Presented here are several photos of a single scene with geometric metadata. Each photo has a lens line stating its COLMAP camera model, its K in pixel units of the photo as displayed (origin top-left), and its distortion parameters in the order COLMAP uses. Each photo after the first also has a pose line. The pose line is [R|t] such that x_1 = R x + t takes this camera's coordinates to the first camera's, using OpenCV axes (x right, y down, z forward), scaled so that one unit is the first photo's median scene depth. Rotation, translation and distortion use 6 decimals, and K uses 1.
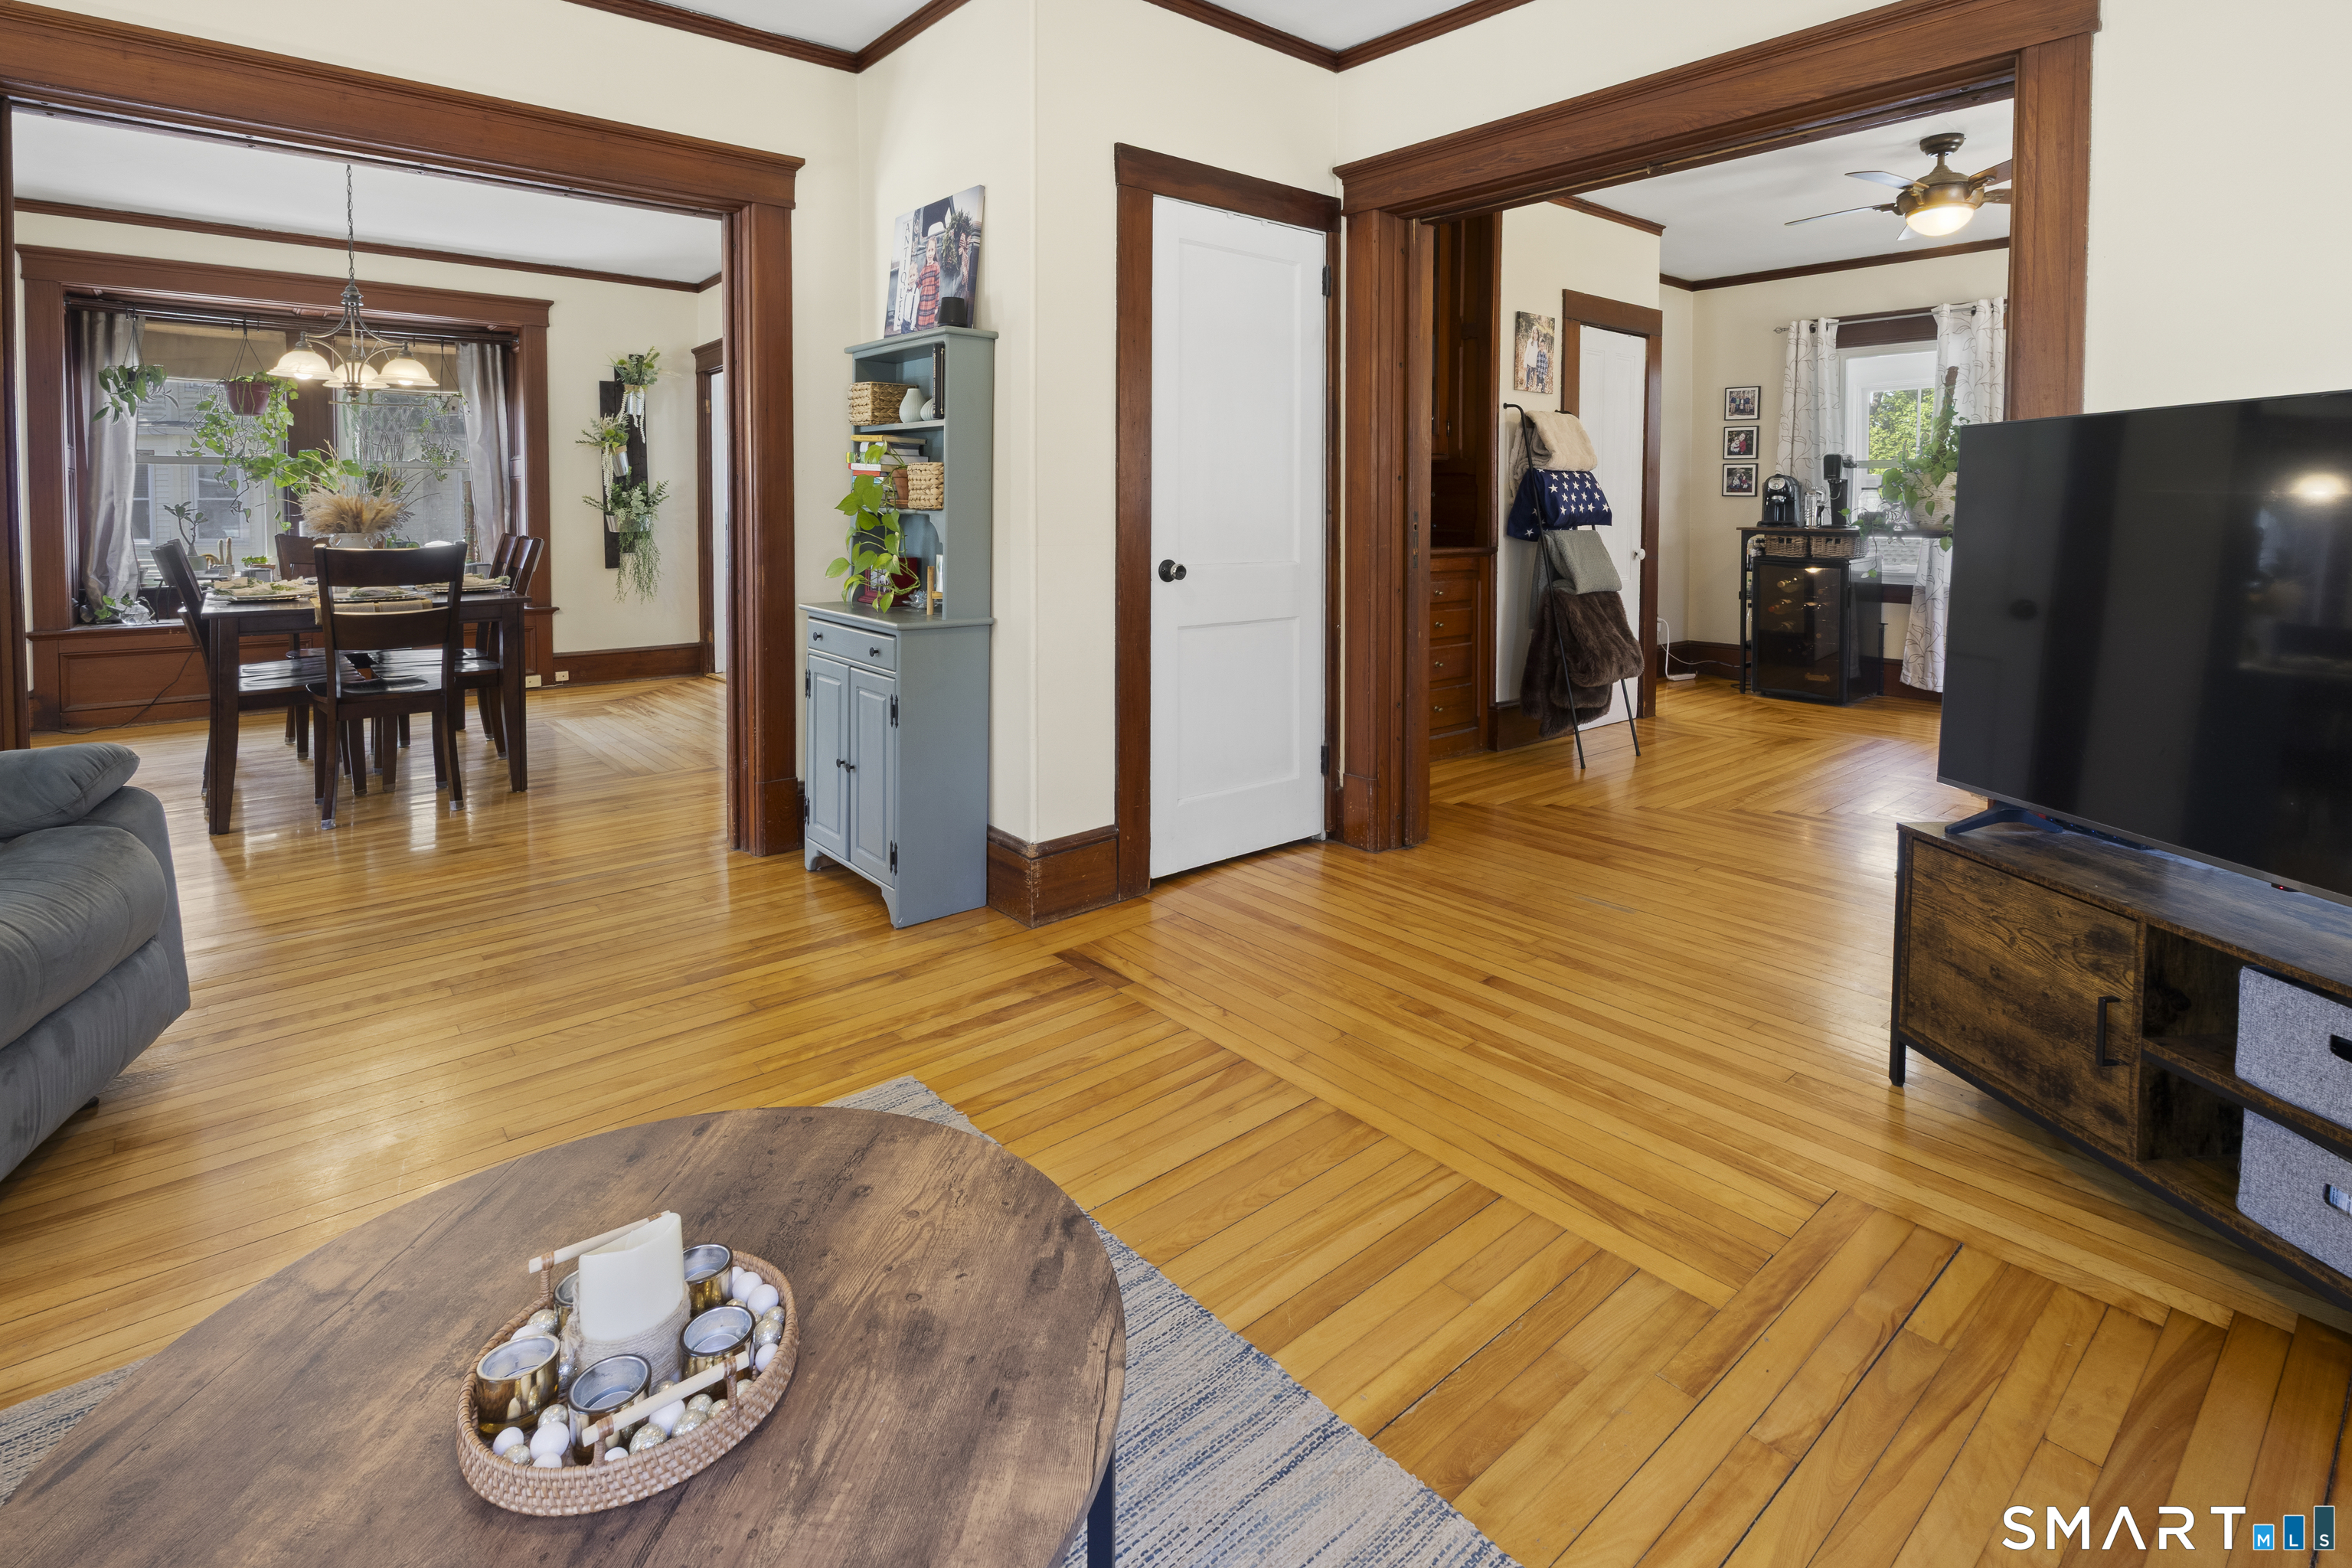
lens RADIAL K [[1148.5, 0, 1223.1], [0, 1148.5, 534.4], [0, 0, 1]] dist [0.000573, -0.000462]
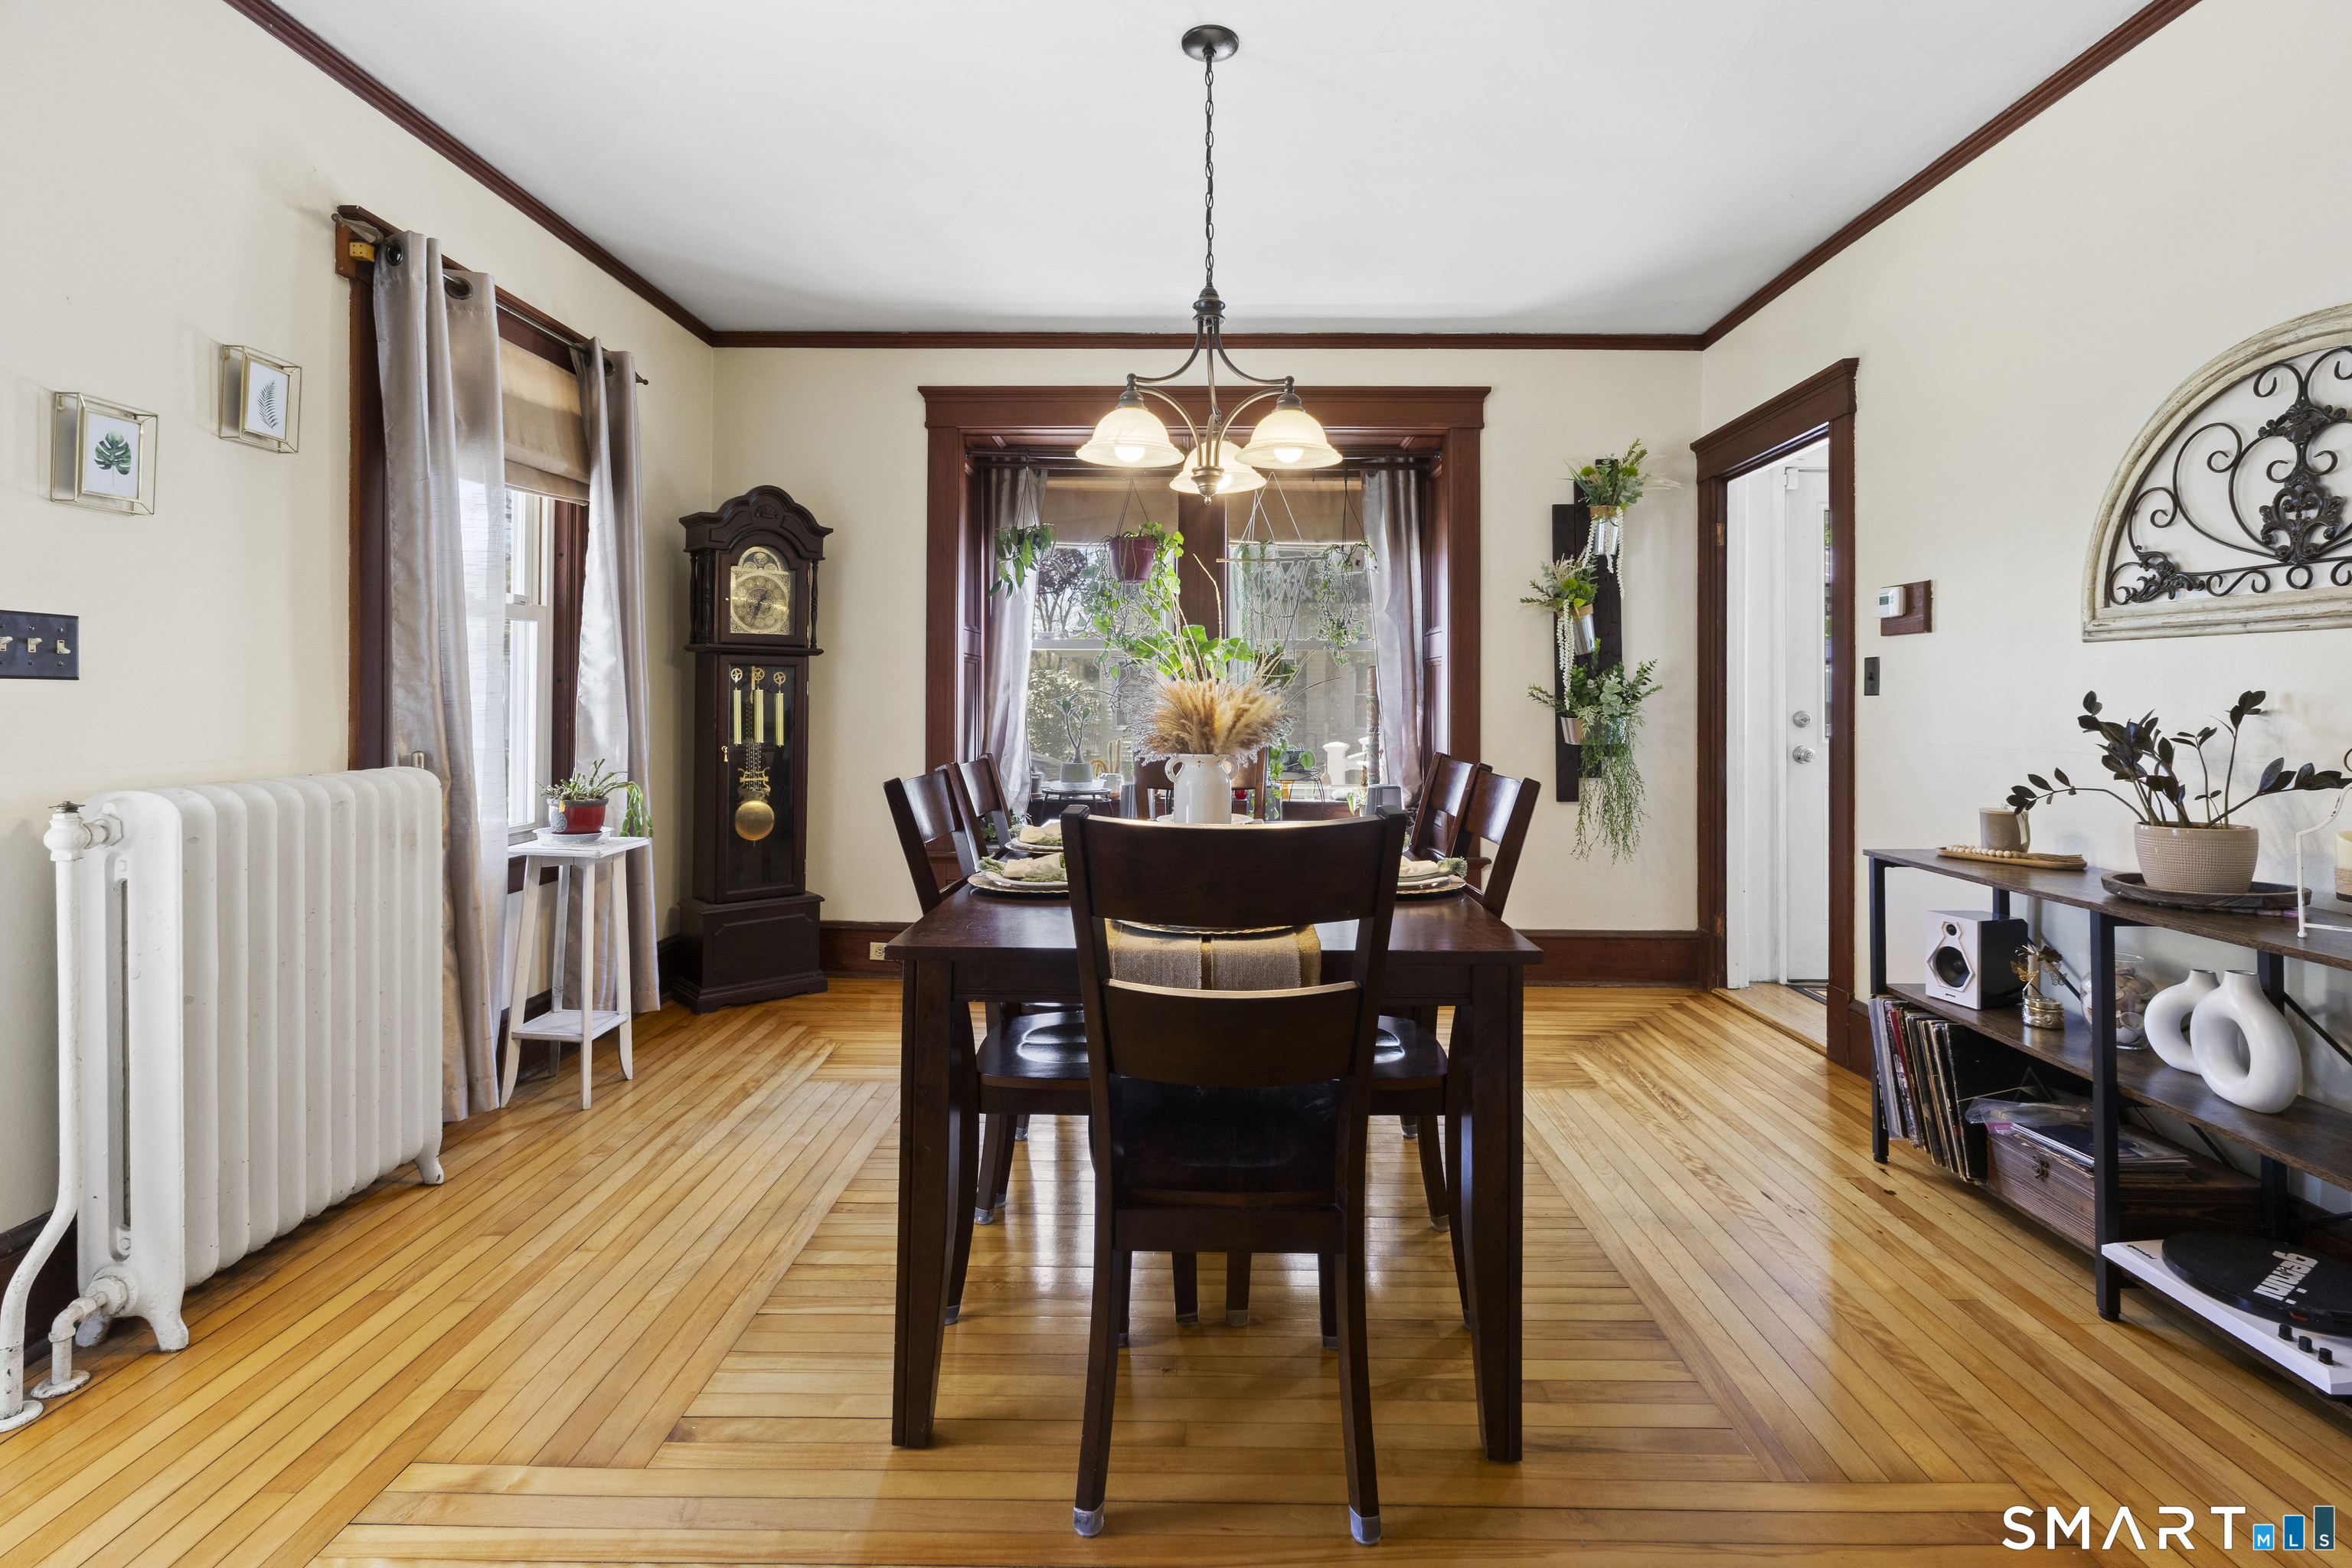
lens RADIAL K [[1148.5, 0, 1185.0], [0, 1148.5, 693.3], [0, 0, 1]] dist [0.000573, -0.000462]
pose [[0.745454, 0.000871, -0.666557, -0.273928], [-0.020852, 0.999540, -0.022014, -0.011528], [0.666231, 0.030309, 0.745129, 0.399139]]
